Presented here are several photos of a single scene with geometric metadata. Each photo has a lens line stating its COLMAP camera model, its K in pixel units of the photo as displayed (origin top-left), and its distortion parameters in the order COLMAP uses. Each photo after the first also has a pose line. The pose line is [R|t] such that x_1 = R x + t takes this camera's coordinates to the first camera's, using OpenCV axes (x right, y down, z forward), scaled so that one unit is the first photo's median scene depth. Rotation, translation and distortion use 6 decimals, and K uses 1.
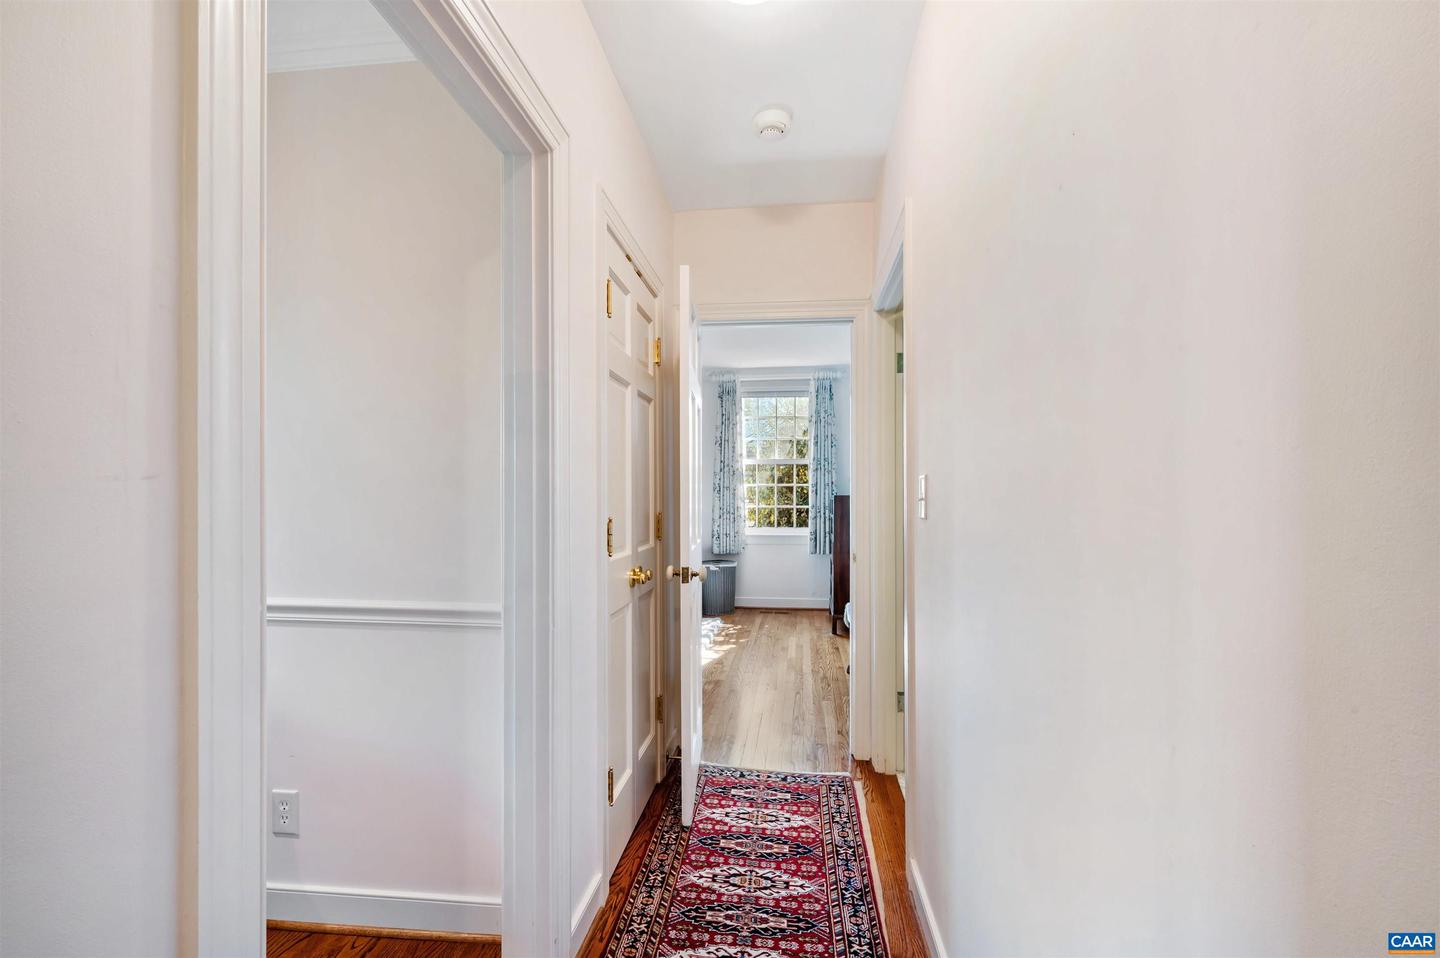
lens RADIAL K [[638.7, 0, 725.8], [0, 638.7, 484.2], [0, 0, 1]] dist [-0.000954, 0.000141]
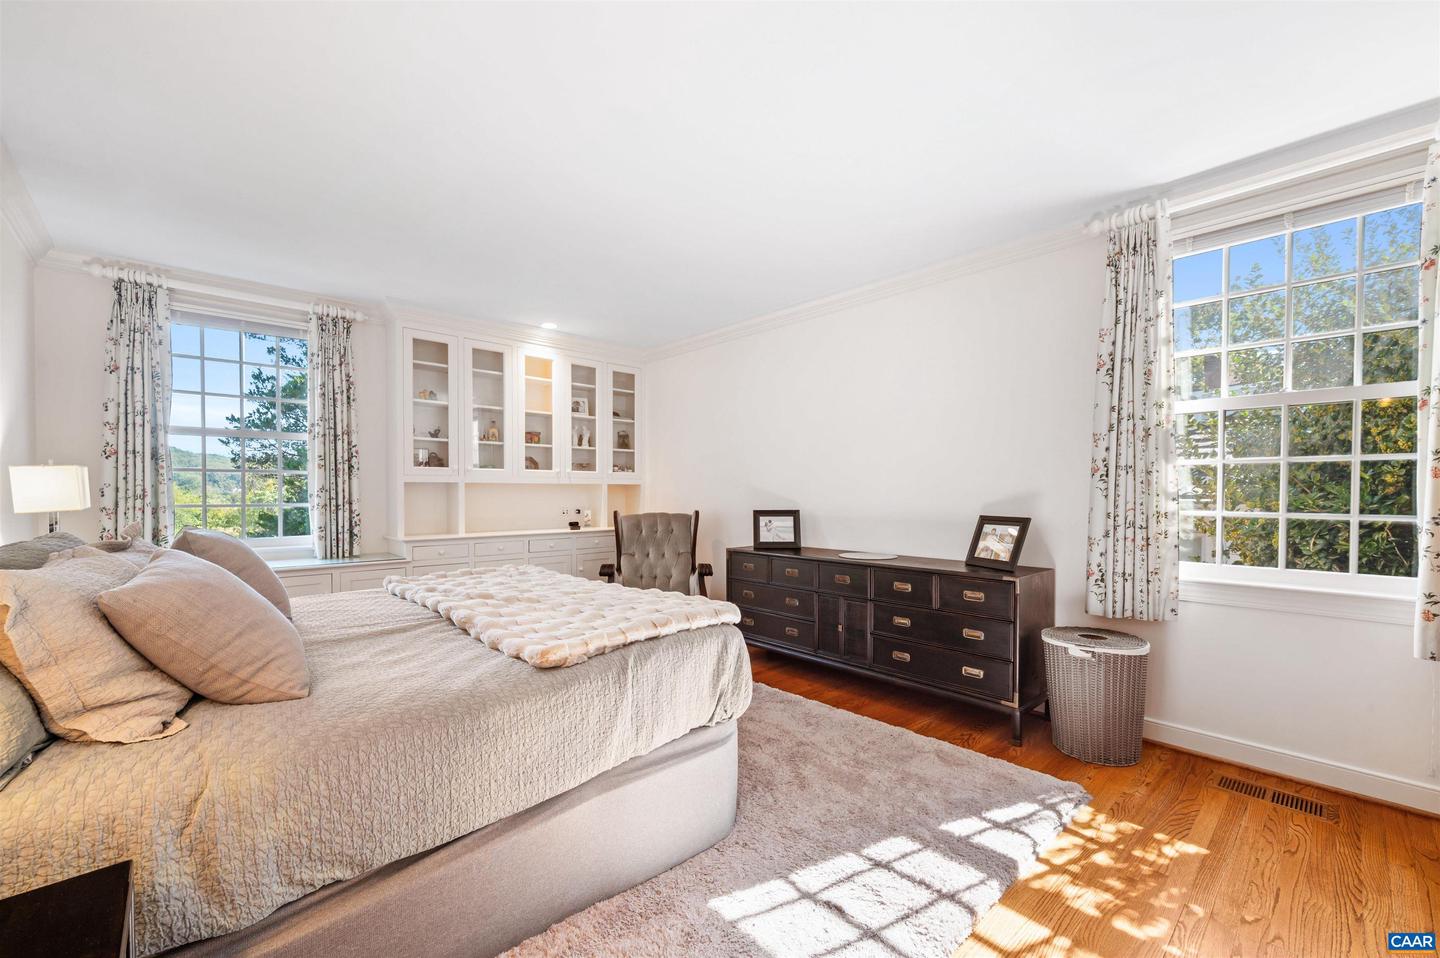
lens RADIAL K [[579.3, 0, 716.4], [0, 579.3, 497.6], [0, 0, 1]] dist [0.000244, 0.000555]
pose [[0.758705, 0.011784, -0.651327, 0.046744], [-0.001549, 0.999866, 0.016287, 0.019358], [0.651432, -0.011348, 0.758622, 0.514090]]
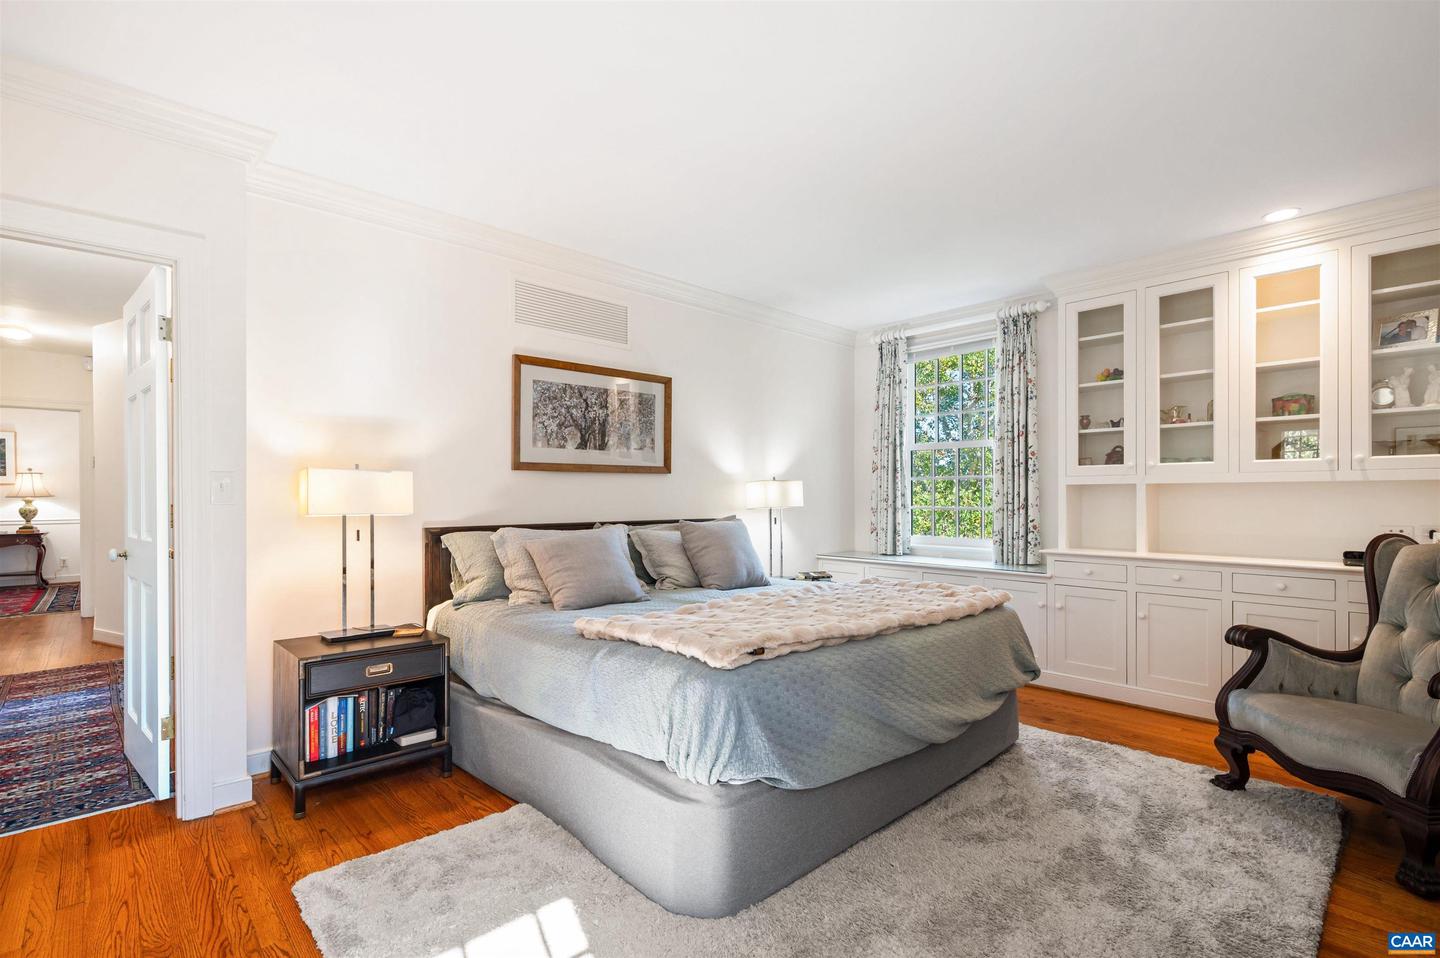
lens RADIAL K [[643.2, 0, 683.3], [0, 643.2, 496.9], [0, 0, 1]] dist [0.001182, -0.000644]
pose [[-0.643101, 0.006811, -0.765751, 0.075239], [0.009387, 0.999955, 0.001010, 0.021343], [0.765724, -0.006539, -0.643137, 1.109653]]
